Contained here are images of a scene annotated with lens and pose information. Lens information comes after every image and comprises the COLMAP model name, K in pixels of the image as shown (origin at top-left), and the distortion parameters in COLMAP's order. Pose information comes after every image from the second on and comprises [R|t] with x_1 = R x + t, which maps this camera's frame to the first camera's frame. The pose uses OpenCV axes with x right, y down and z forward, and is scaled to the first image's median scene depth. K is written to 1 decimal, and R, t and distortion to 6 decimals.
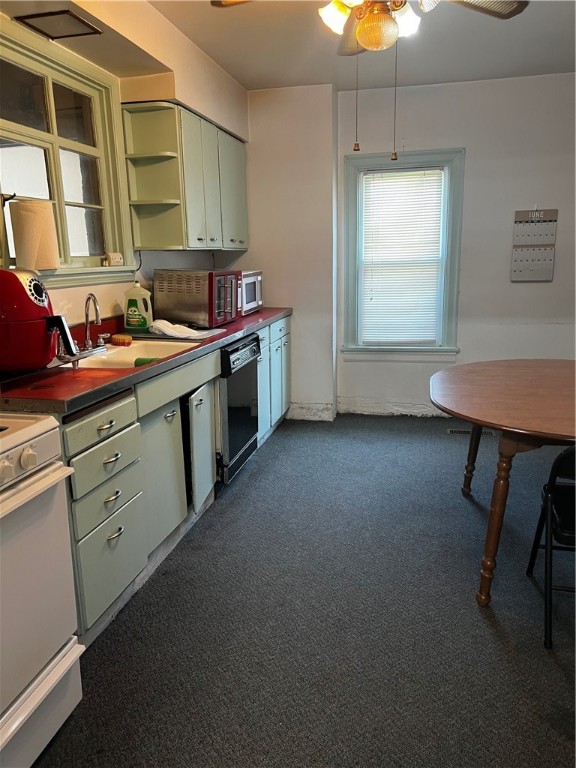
lens RADIAL K [[580.9, 0, 288.1], [0, 580.9, 383.2], [0, 0, 1]] dist [0.071575, -0.072659]
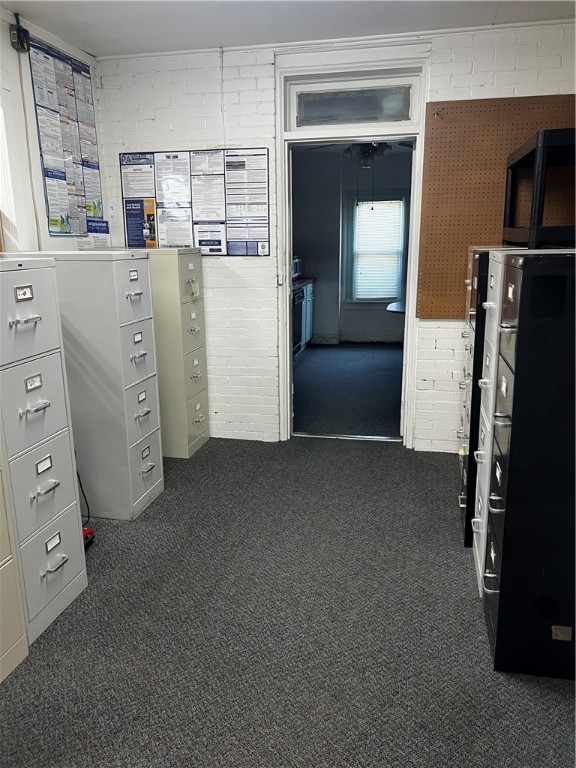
lens RADIAL K [[580.9, 0, 288.0], [0, 580.9, 384.8], [0, 0, 1]] dist [0.071575, -0.072659]
pose [[0.999702, 0.009820, 0.022362, -0.114051], [-0.010136, 0.999850, 0.014075, 0.168837], [-0.022220, -0.014298, 0.999651, -0.758220]]
